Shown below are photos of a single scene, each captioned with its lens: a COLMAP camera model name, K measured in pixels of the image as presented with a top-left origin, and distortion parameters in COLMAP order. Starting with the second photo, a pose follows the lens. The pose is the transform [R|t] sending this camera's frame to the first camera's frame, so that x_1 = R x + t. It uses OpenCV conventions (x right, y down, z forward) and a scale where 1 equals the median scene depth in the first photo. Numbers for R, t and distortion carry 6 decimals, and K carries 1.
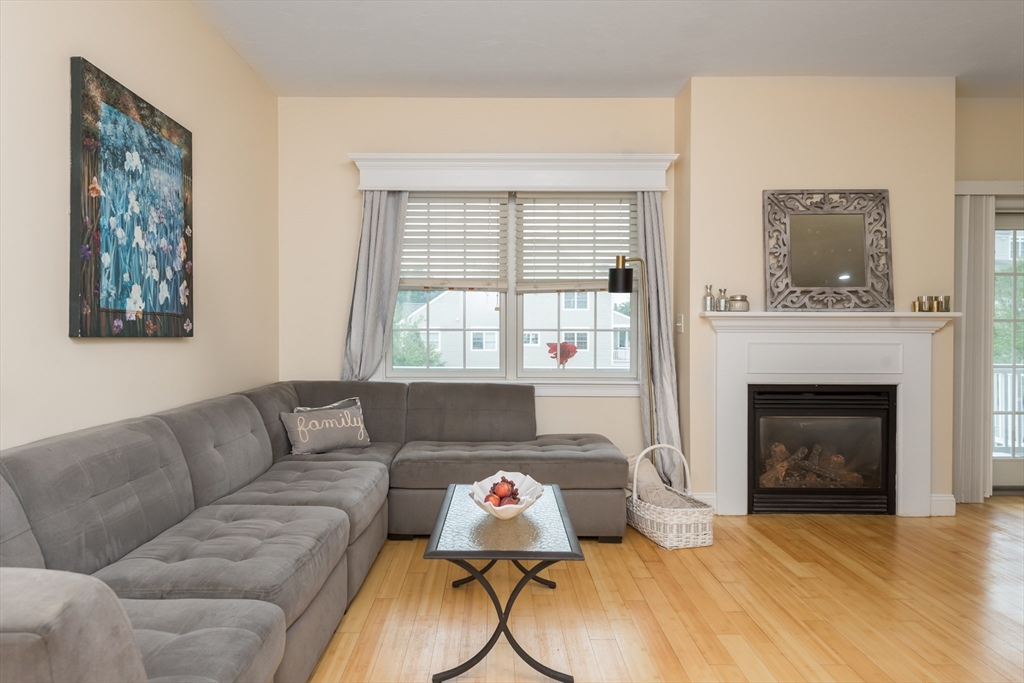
lens RADIAL K [[632.1, 0, 493.3], [0, 632.1, 330.9], [0, 0, 1]] dist [0.017598, -0.002531]
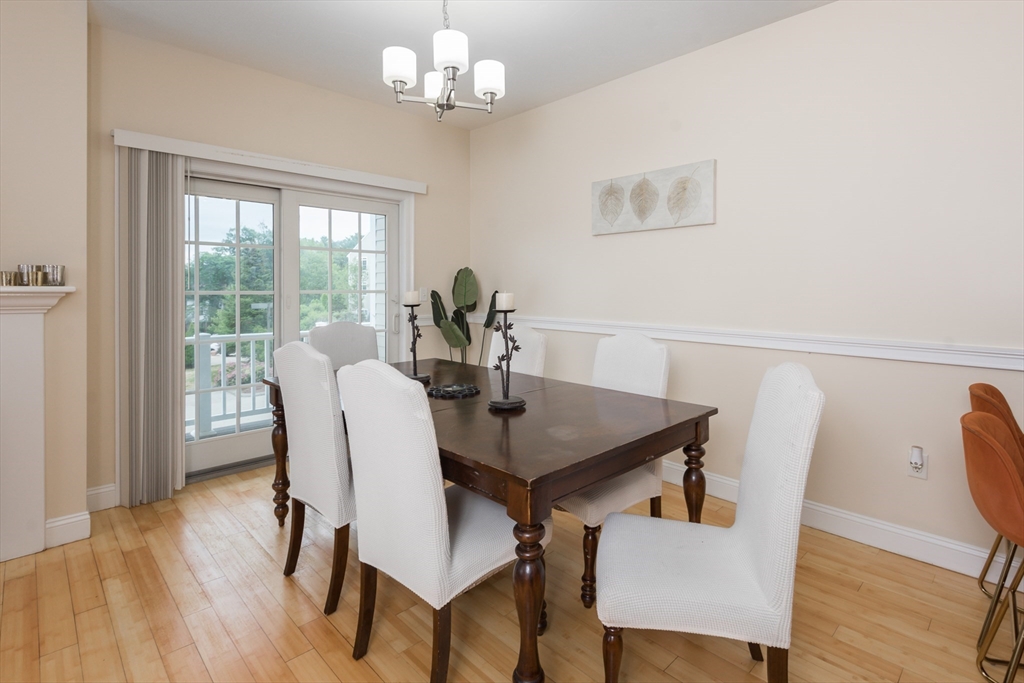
lens RADIAL K [[509.2, 0, 536.2], [0, 509.2, 289.9], [0, 0, 1]] dist [0.003613, 0.000290]
pose [[0.704172, -0.003960, 0.710018, 0.673706], [0.002423, 0.999992, 0.003174, -0.025360], [-0.710025, -0.000515, 0.704176, 0.138275]]
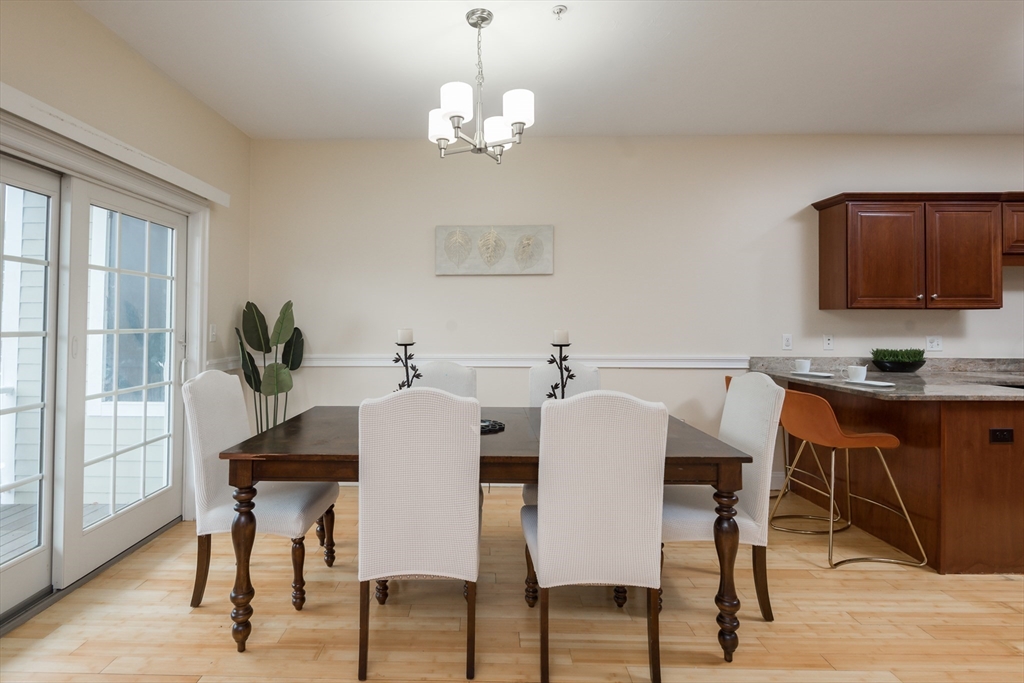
lens RADIAL K [[508.1, 0, 475.5], [0, 508.1, 306.9], [0, 0, 1]] dist [-0.005346, -0.000725]
pose [[0.029799, 0.030646, 0.999086, 0.412909], [0.005583, 0.999509, -0.030825, -0.029359], [-0.999540, 0.006496, 0.029613, 0.621737]]
